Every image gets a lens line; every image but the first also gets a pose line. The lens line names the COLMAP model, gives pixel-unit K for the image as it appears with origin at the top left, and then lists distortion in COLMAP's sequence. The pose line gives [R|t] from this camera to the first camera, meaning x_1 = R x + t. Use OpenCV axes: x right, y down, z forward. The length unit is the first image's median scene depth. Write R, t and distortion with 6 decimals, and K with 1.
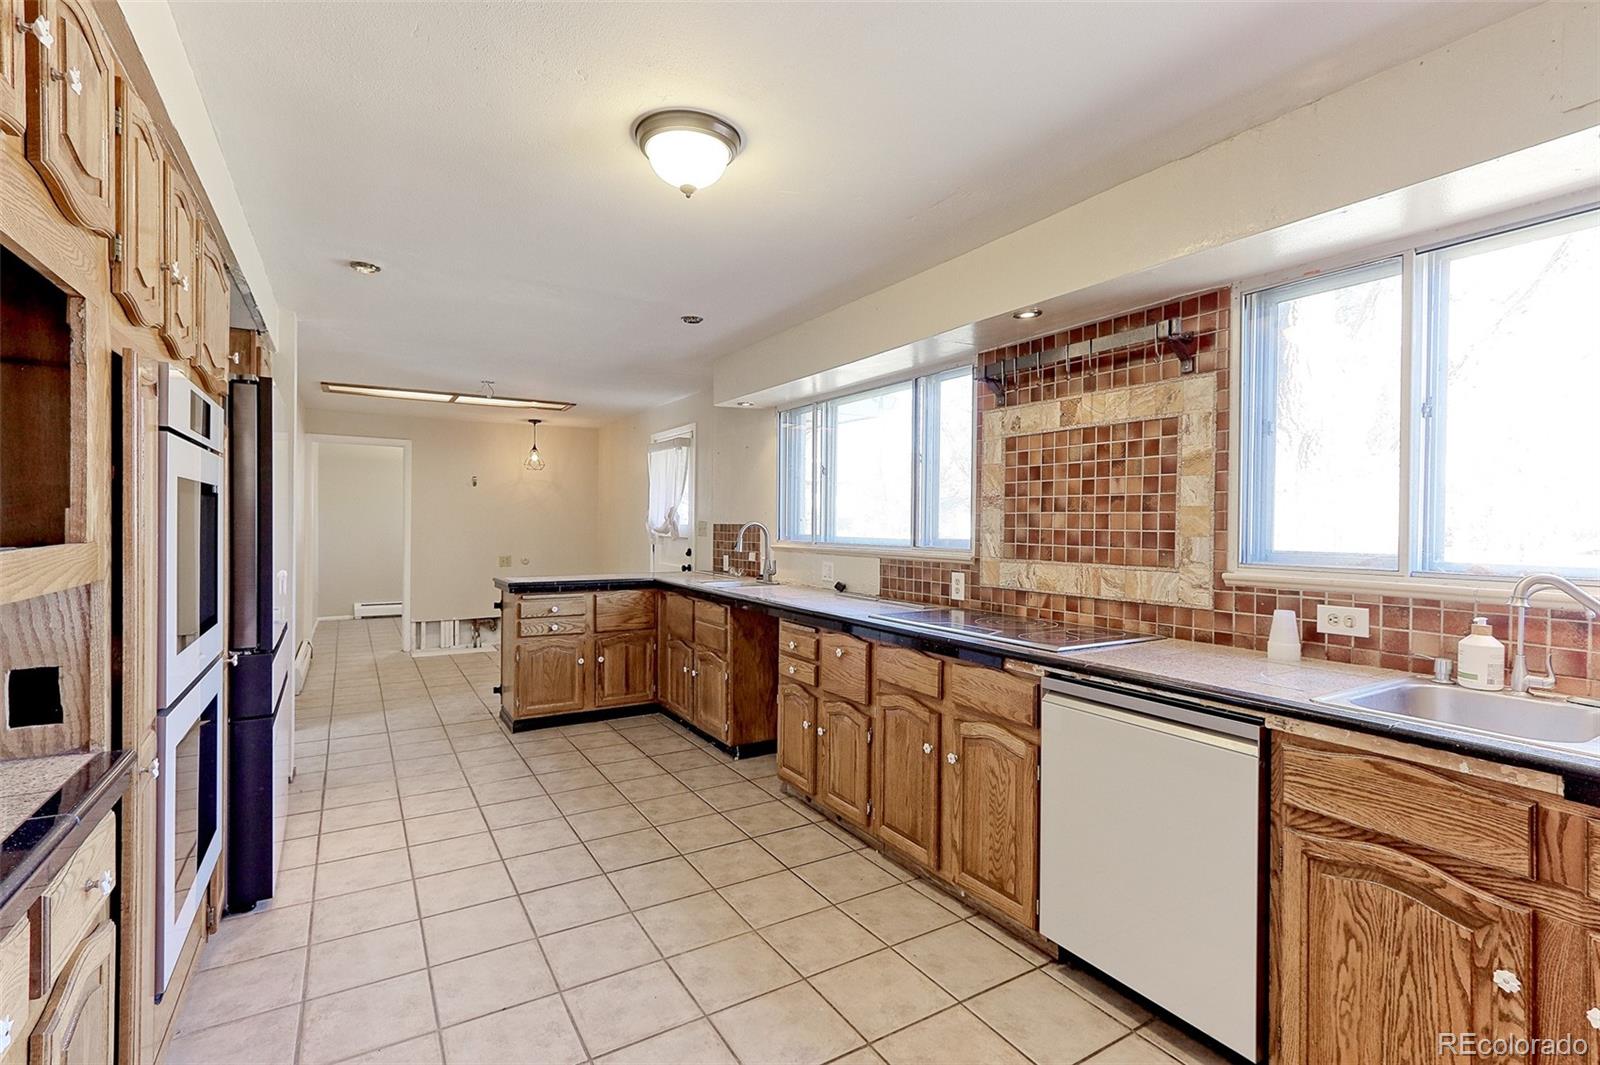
lens RADIAL K [[730.2, 0, 792.3], [0, 730.2, 529.4], [0, 0, 1]] dist [0.001025, 0.000188]
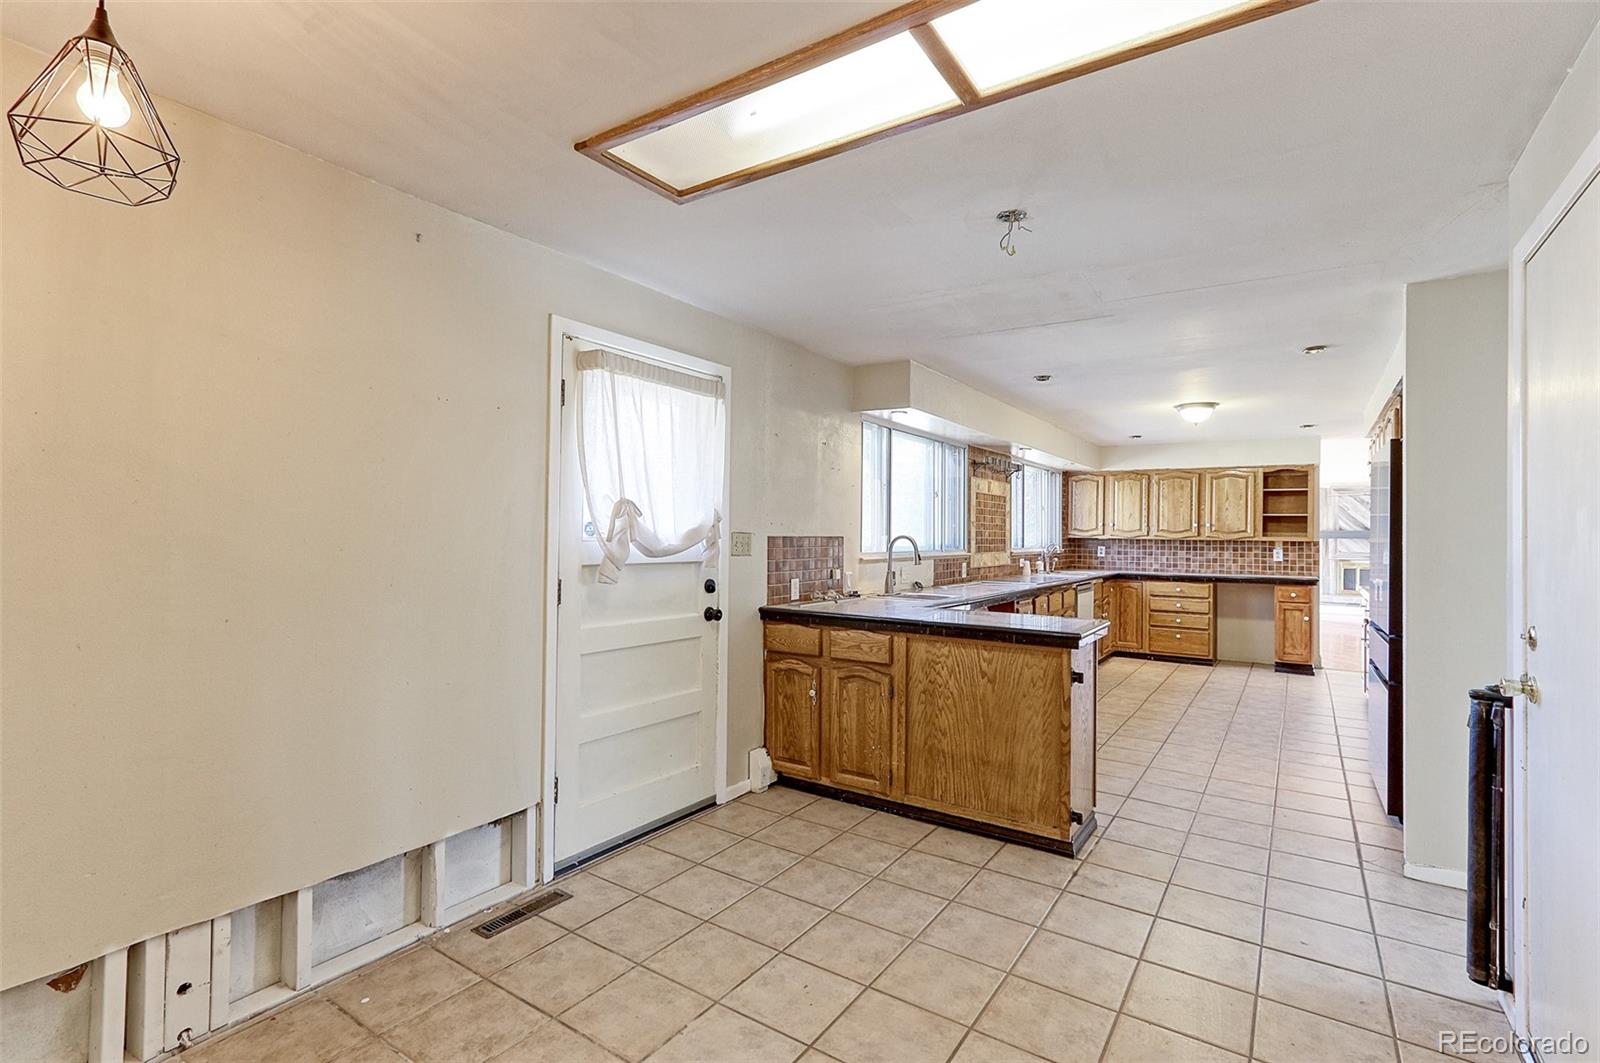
lens RADIAL K [[743.9, 0, 790.8], [0, 743.9, 526.8], [0, 0, 1]] dist [-0.000599, 0.000370]
pose [[-0.415447, -0.004358, 0.909607, -1.486737], [-0.006210, 0.999979, 0.001955, -0.034925], [-0.909596, -0.004837, -0.415466, 2.535214]]
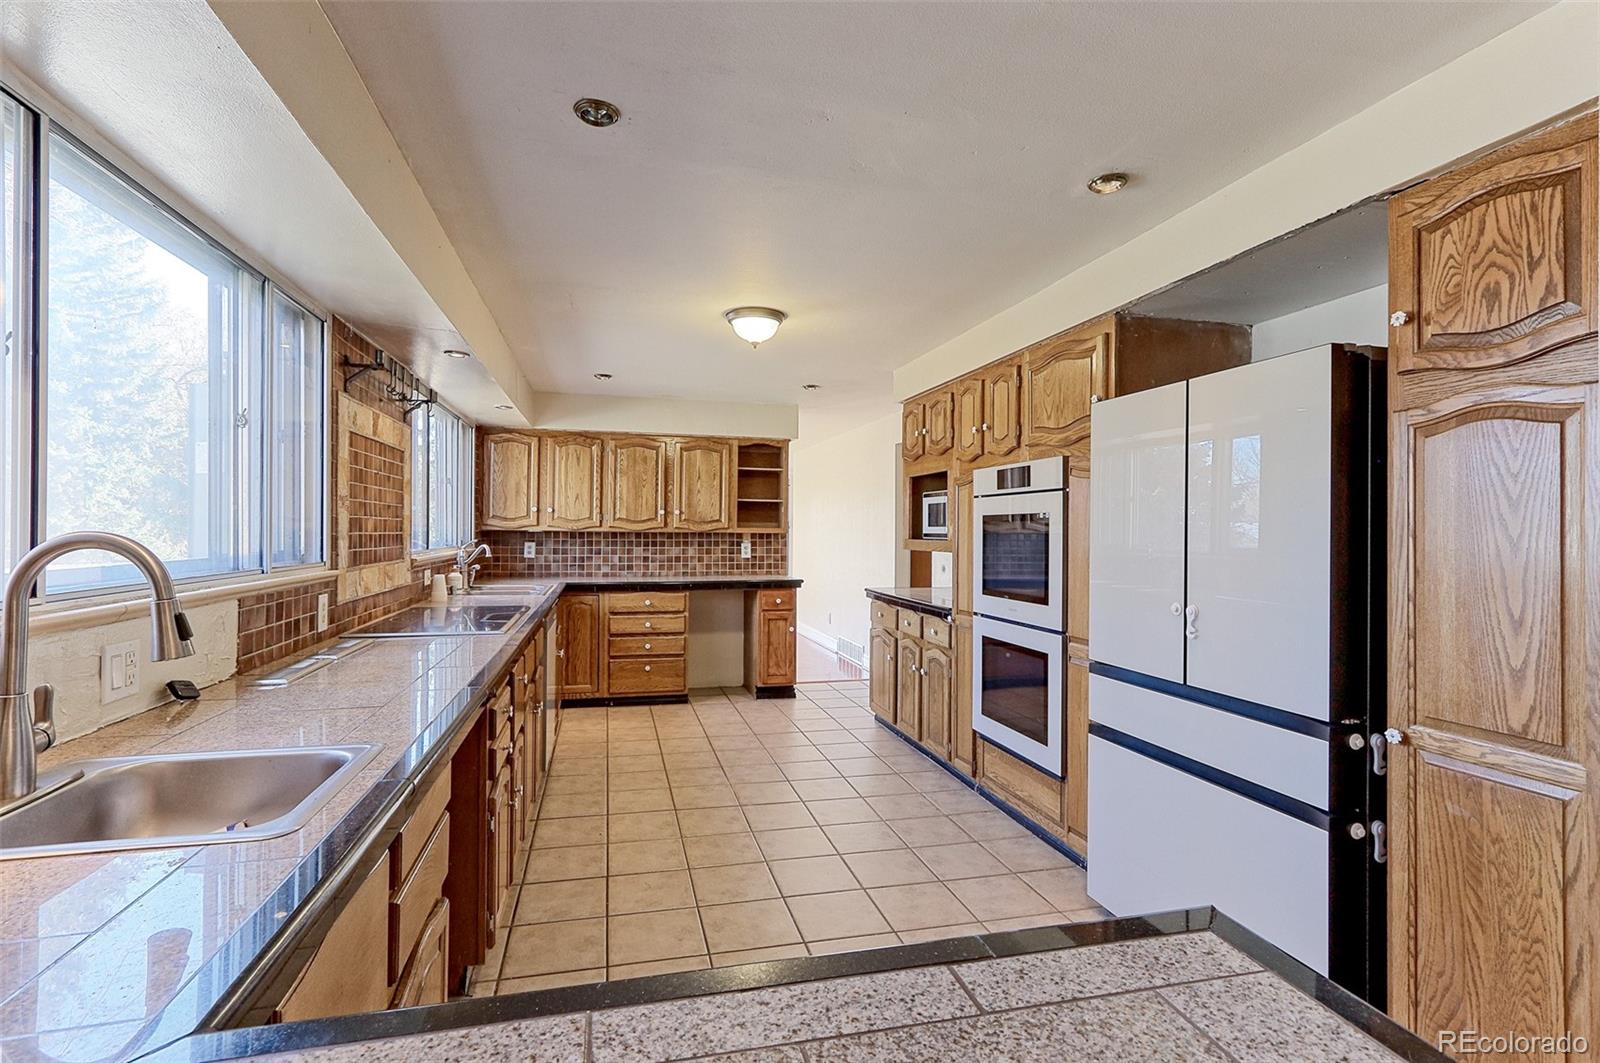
lens RADIAL K [[763.8, 0, 792.6], [0, 763.8, 528.0], [0, 0, 1]] dist [0.003984, 0.000902]
pose [[-0.953663, -0.015622, 0.300471, -0.544645], [-0.013512, 0.999867, 0.009097, -0.025612], [-0.300573, 0.004615, -0.953748, 1.886239]]
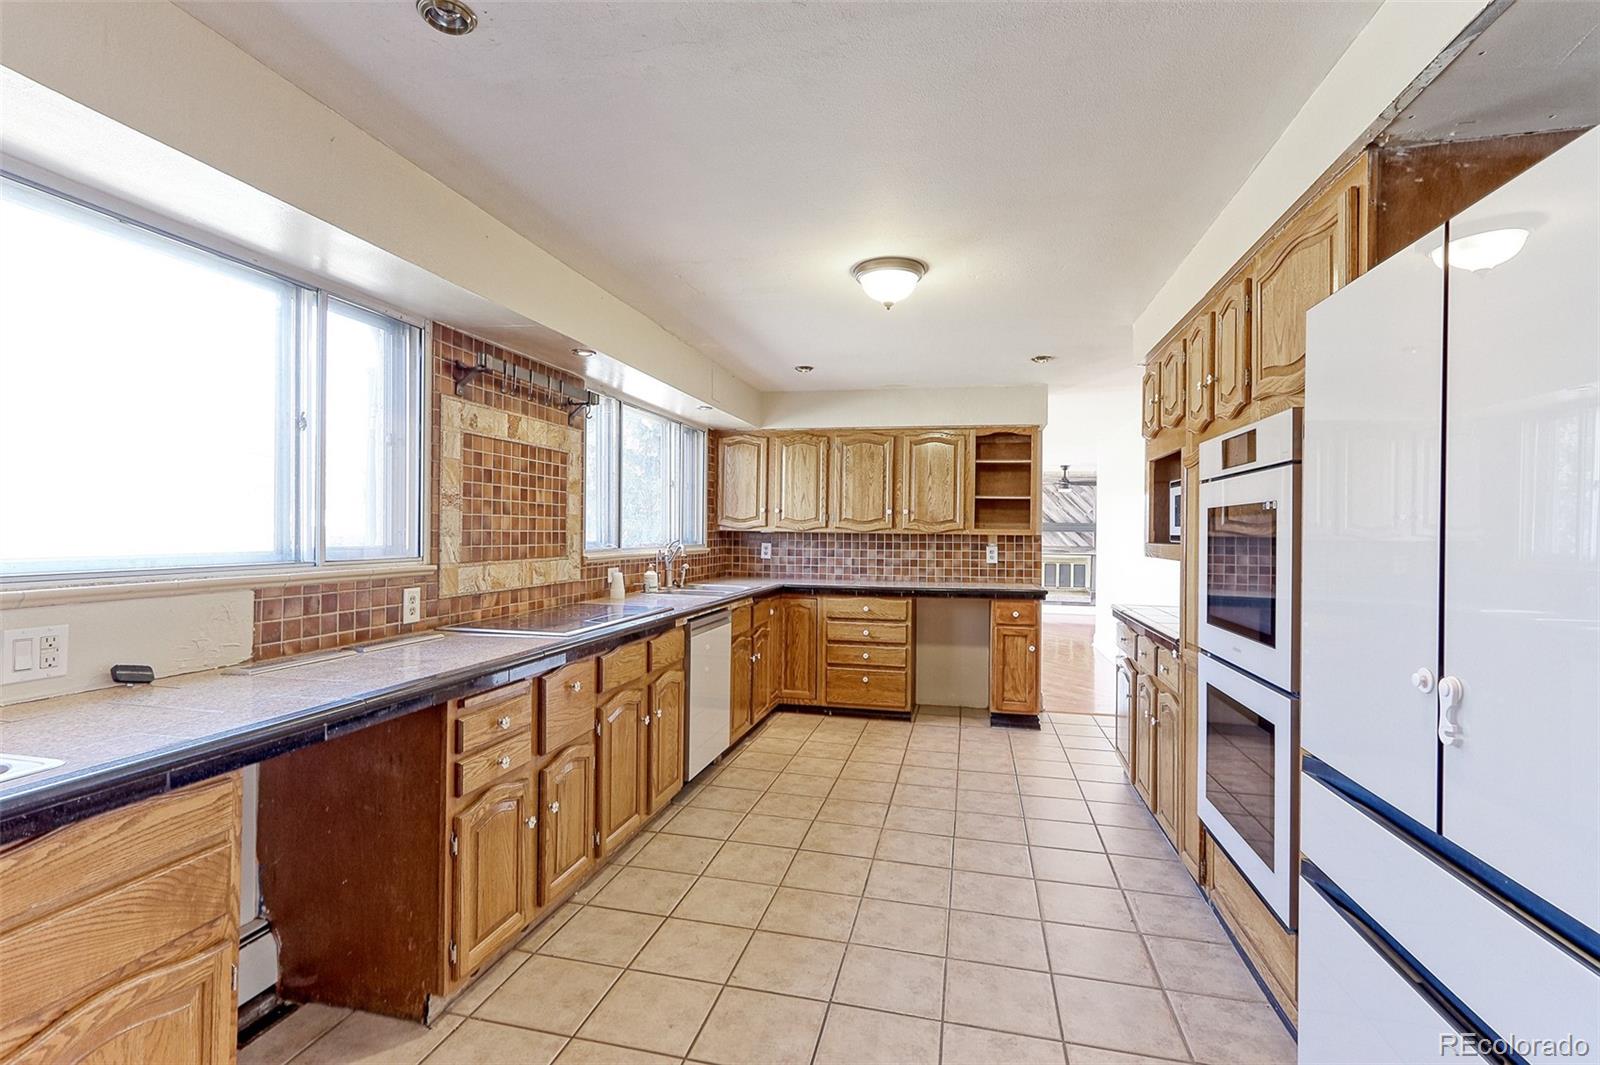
lens RADIAL K [[743.9, 0, 790.8], [0, 743.9, 527.8], [0, 0, 1]] dist [-0.000599, 0.000370]
pose [[-0.710283, -0.013930, 0.703778, -0.729714], [-0.010295, 0.999903, 0.009401, -0.019741], [-0.703841, -0.000568, -0.710357, 1.510040]]
